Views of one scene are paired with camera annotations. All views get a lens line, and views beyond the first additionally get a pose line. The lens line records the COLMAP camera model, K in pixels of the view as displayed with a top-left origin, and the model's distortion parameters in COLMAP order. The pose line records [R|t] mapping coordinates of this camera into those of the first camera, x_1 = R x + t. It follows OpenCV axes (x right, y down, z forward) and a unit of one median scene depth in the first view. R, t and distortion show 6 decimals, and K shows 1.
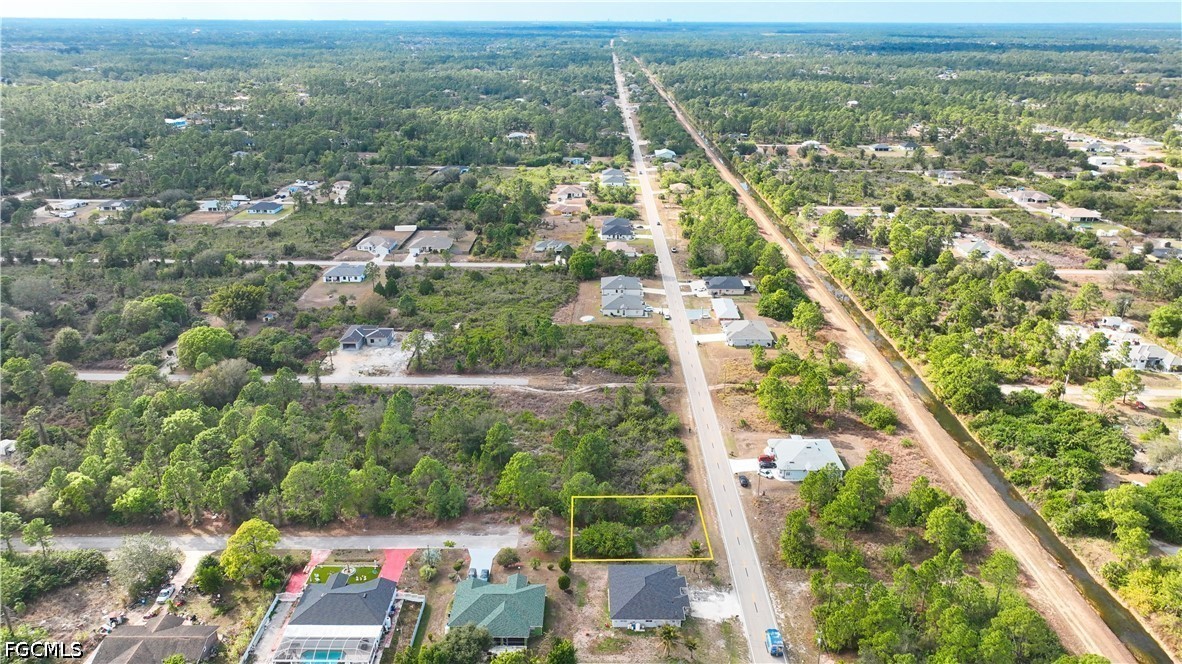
lens RADIAL K [[826.2, 0, 591.0], [0, 826.2, 332.0], [0, 0, 1]] dist [0.003781, 0.013702]
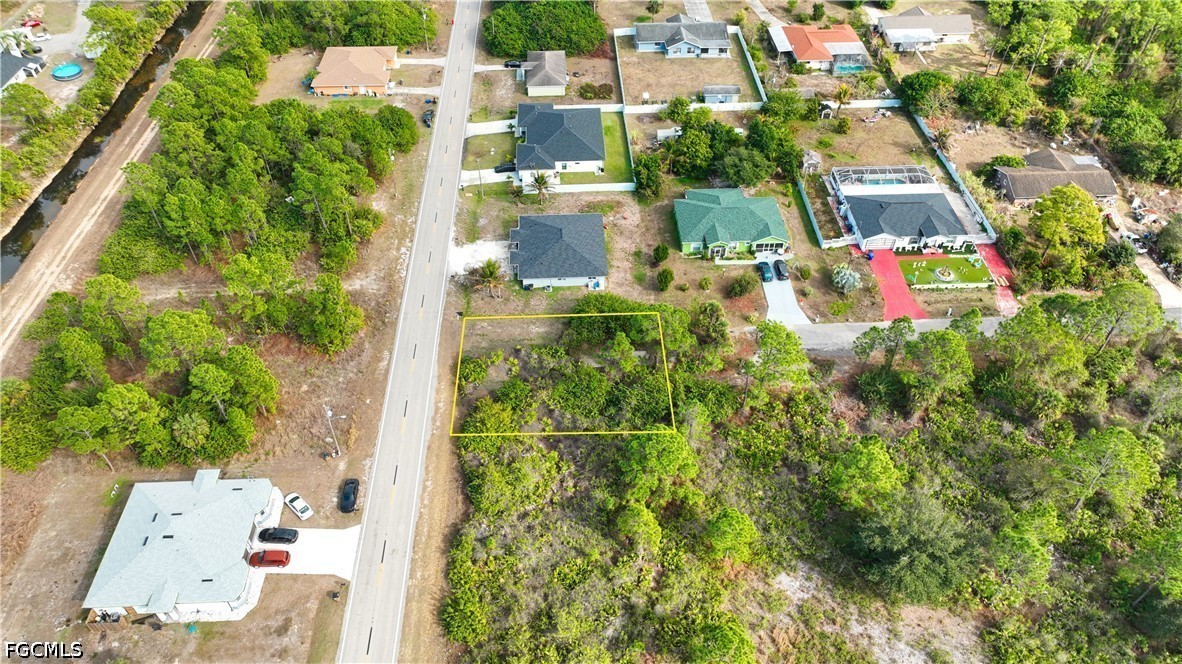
lens RADIAL K [[826.2, 0, 591.0], [0, 826.2, 332.0], [0, 0, 1]] dist [0.003781, 0.013702]
pose [[-0.998762, 0.031458, -0.038525, 0.062757], [-0.021813, 0.419056, 0.907698, -0.353450], [0.044699, 0.907415, -0.417851, 1.263575]]
